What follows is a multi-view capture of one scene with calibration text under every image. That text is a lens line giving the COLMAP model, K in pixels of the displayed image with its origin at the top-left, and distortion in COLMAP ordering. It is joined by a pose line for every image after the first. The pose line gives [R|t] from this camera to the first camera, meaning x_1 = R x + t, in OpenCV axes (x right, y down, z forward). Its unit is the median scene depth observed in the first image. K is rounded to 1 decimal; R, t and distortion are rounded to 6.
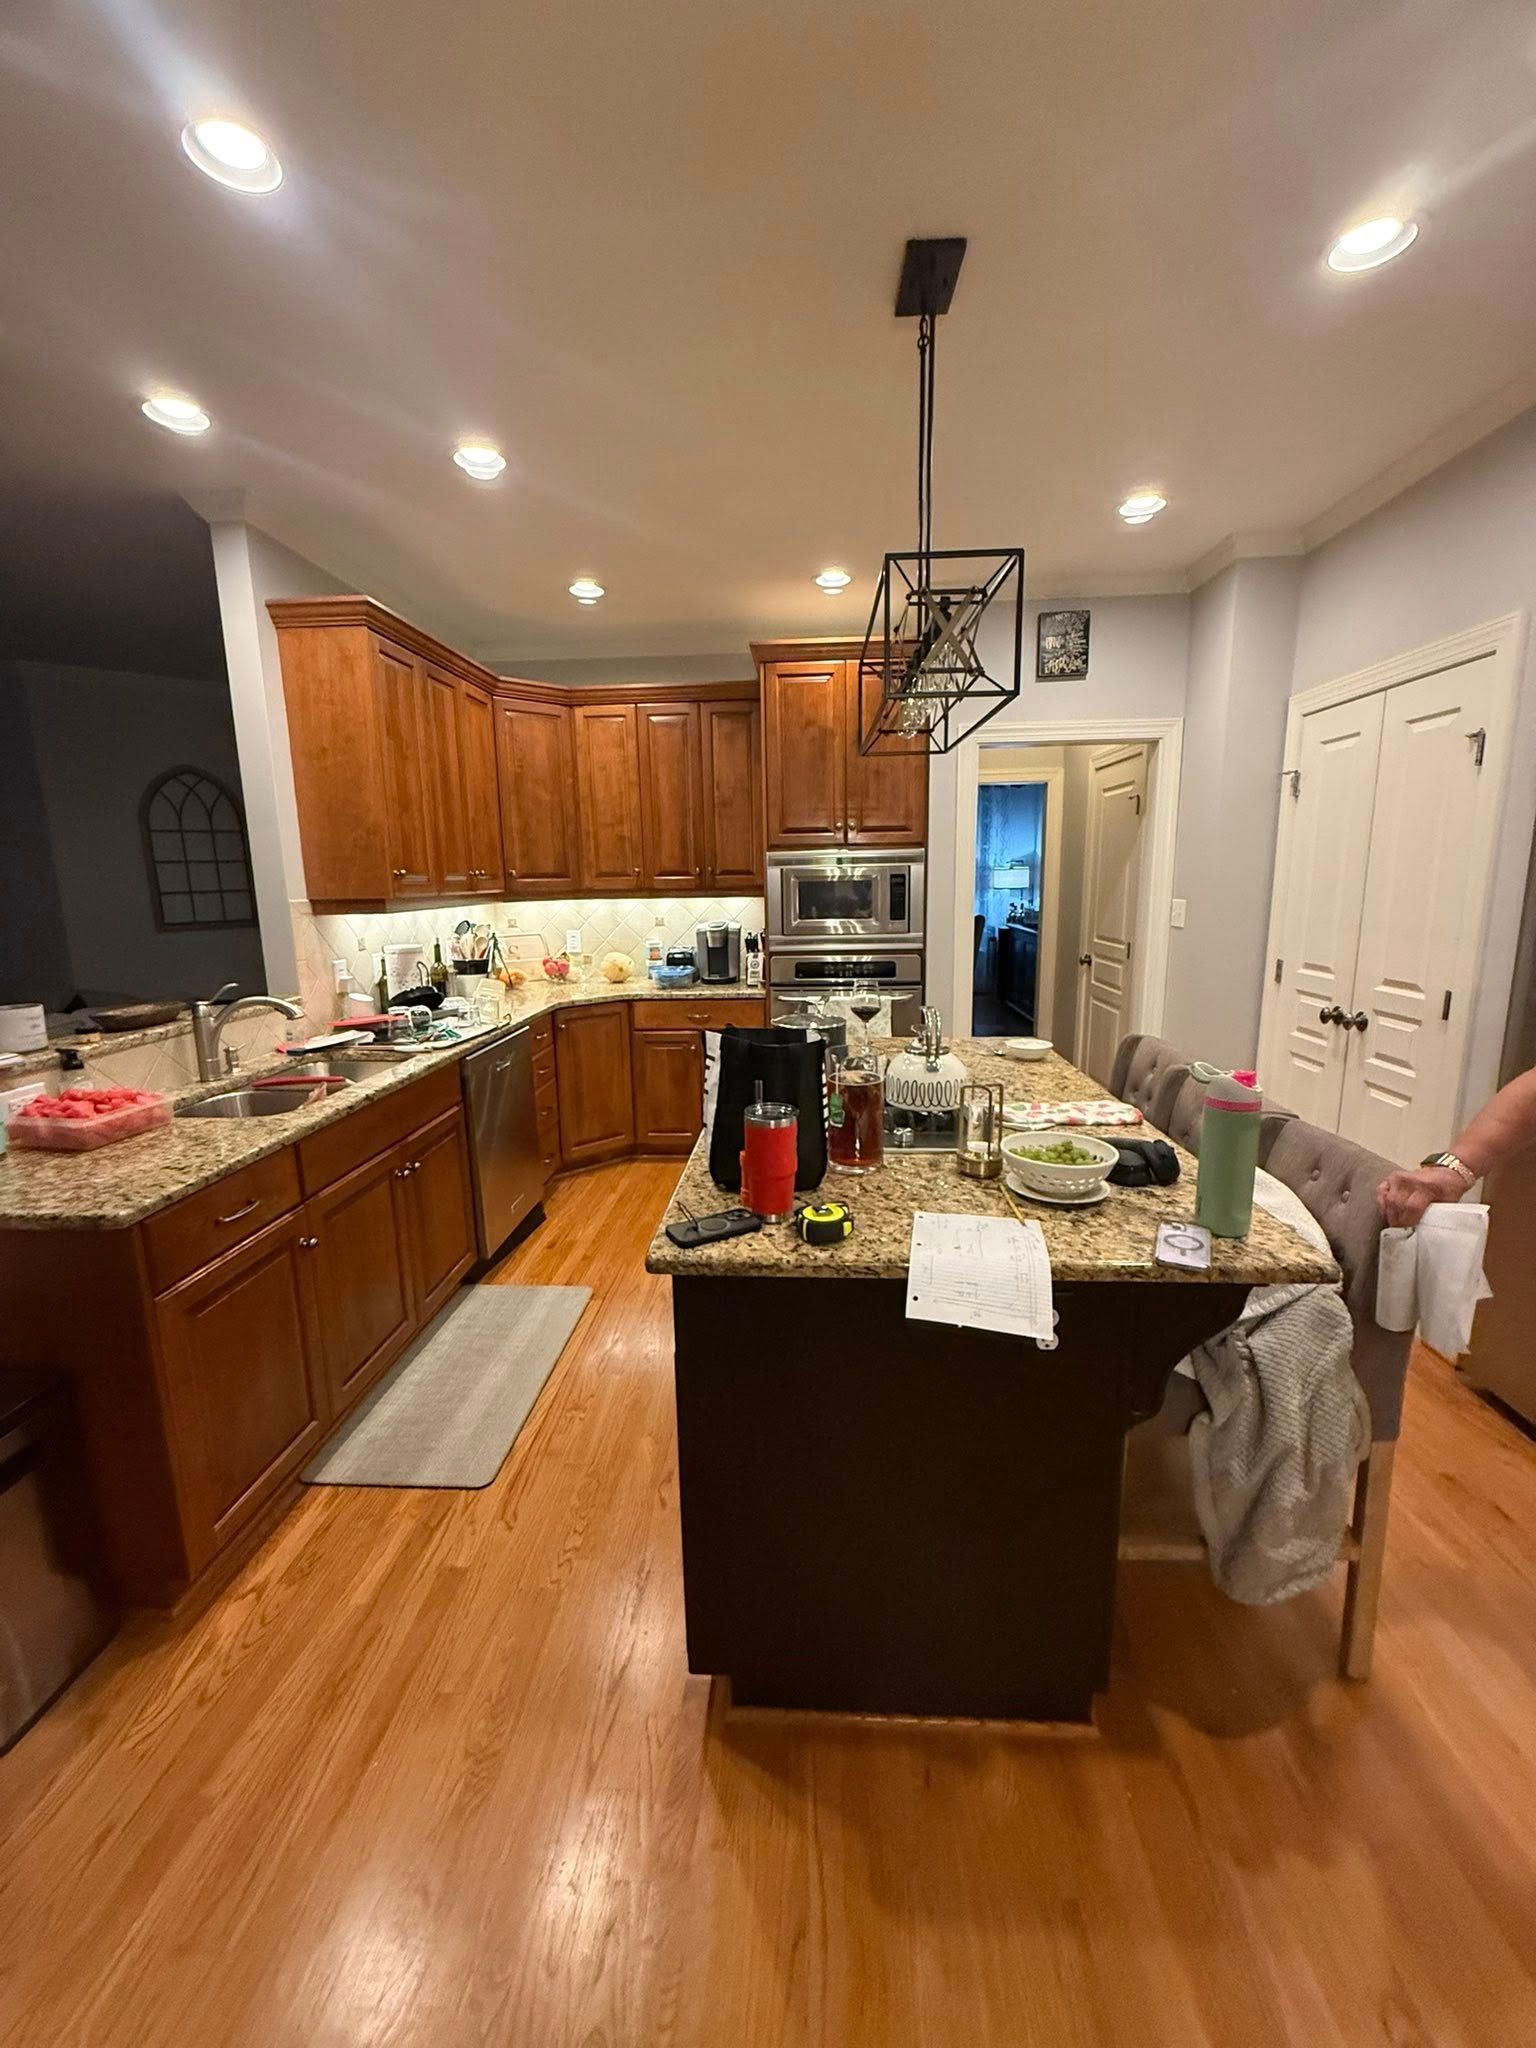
lens RADIAL K [[816.5, 0, 768.0], [0, 816.5, 1024.0], [0, 0, 1]] dist [-0.003994, -0.000257]
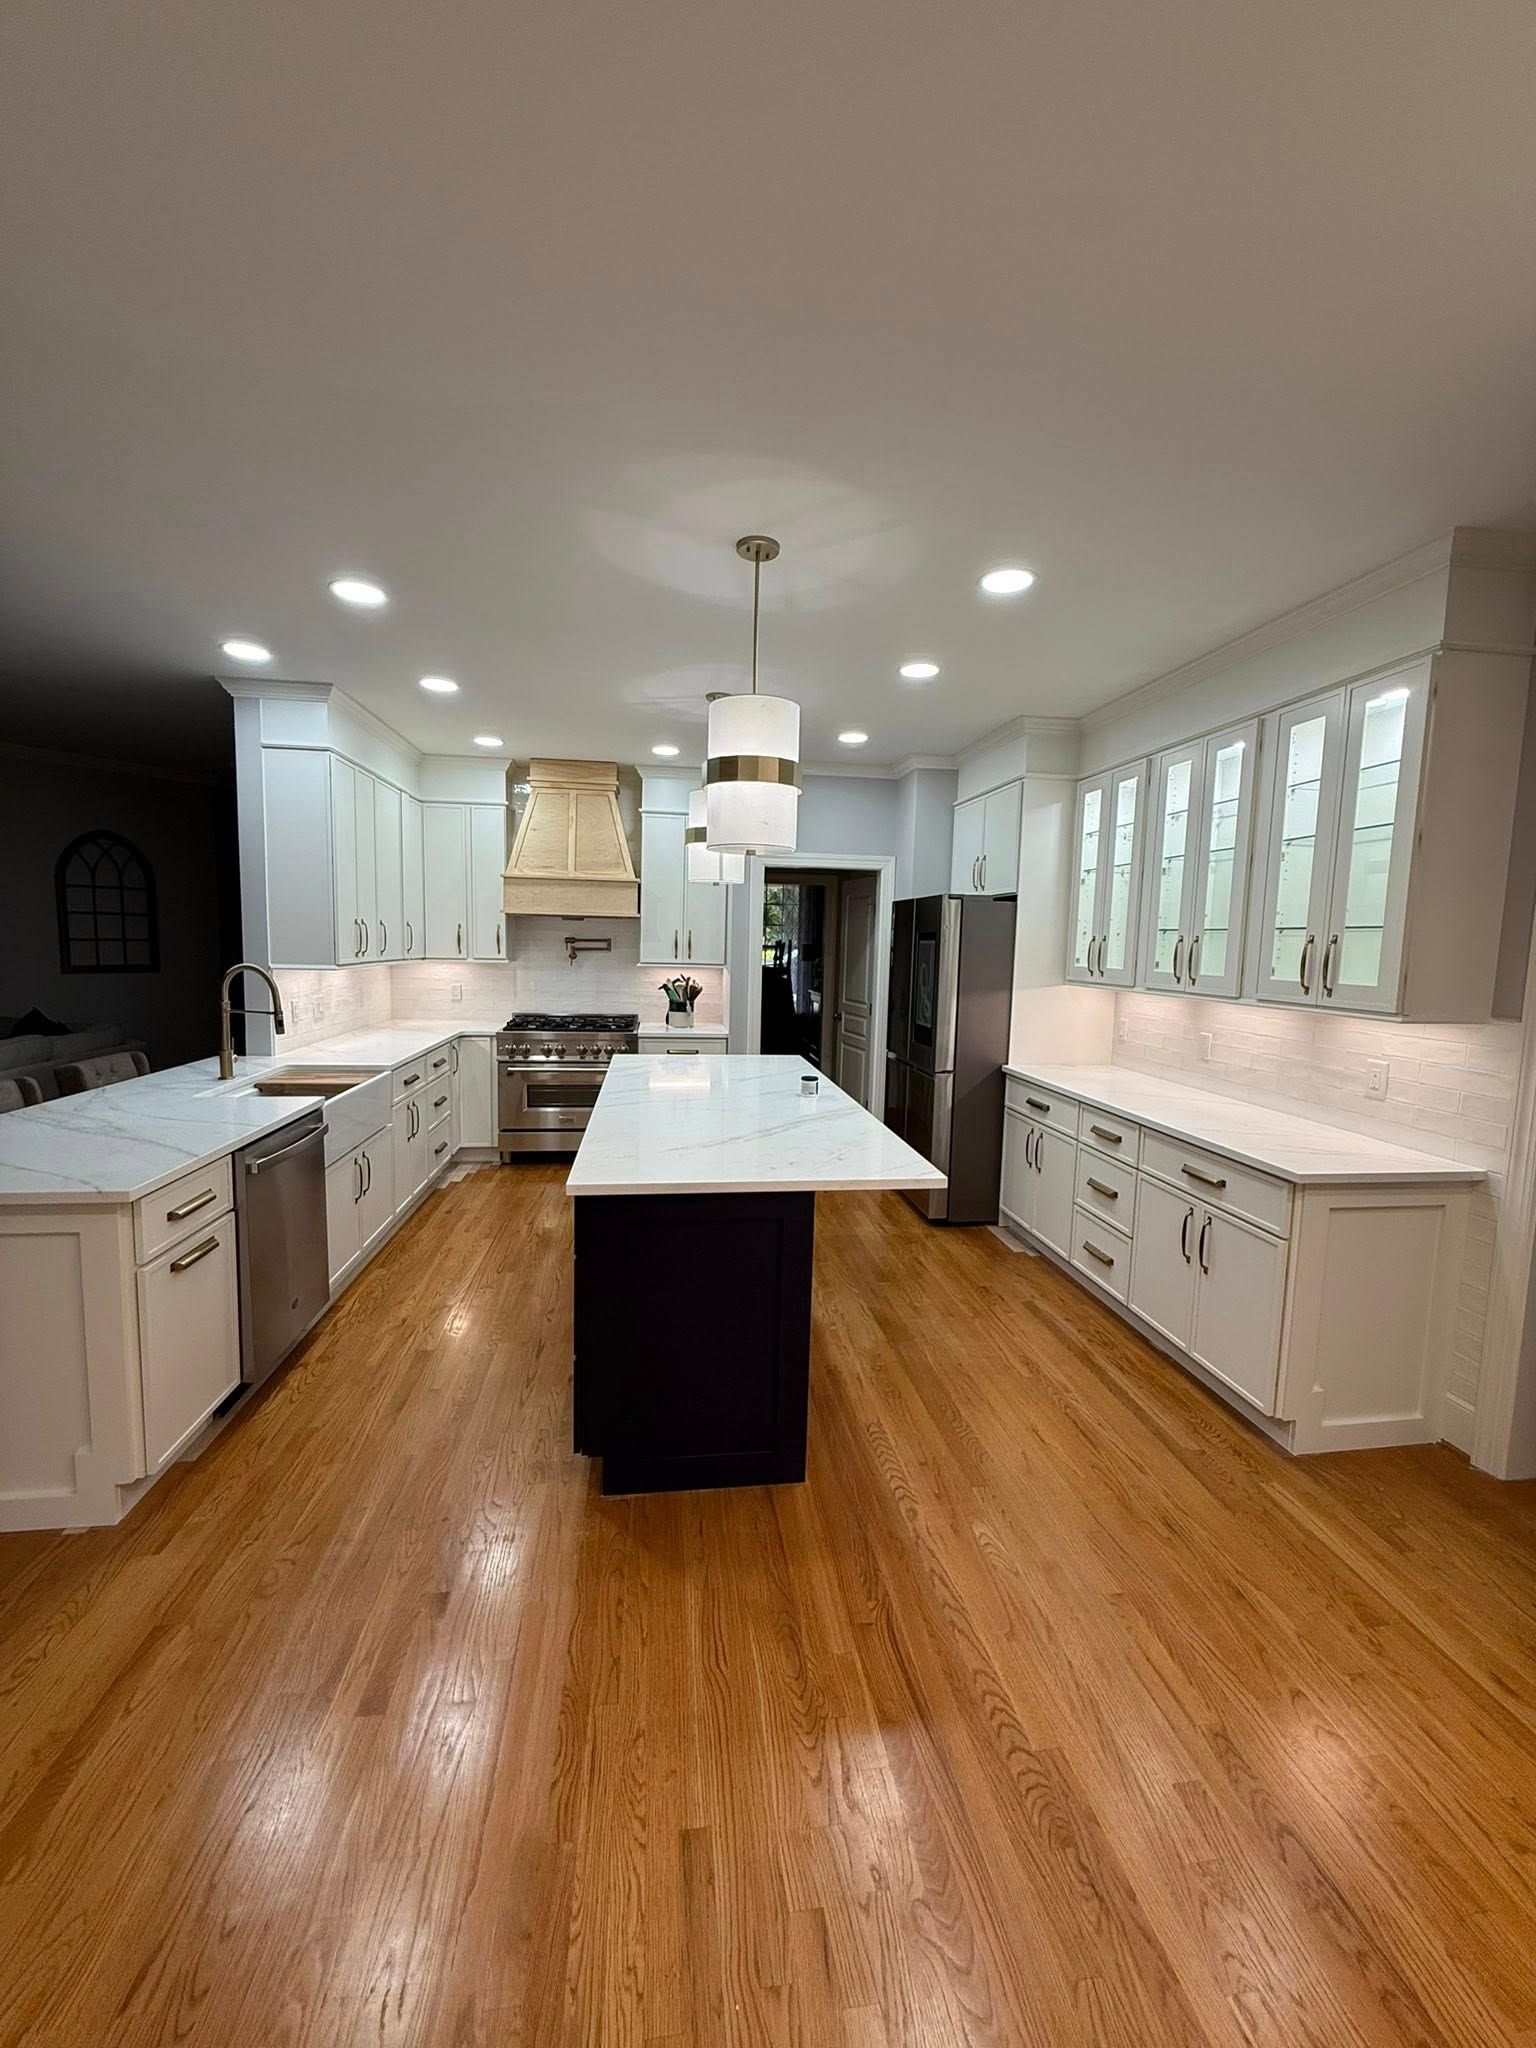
lens RADIAL K [[816.5, 0, 768.0], [0, 816.5, 1024.0], [0, 0, 1]] dist [-0.003994, -0.000257]
pose [[0.981200, 0.015136, 0.192397, -0.010493], [-0.001179, 0.997371, -0.072452, 0.054428], [-0.192988, 0.070864, 0.978639, -0.419913]]
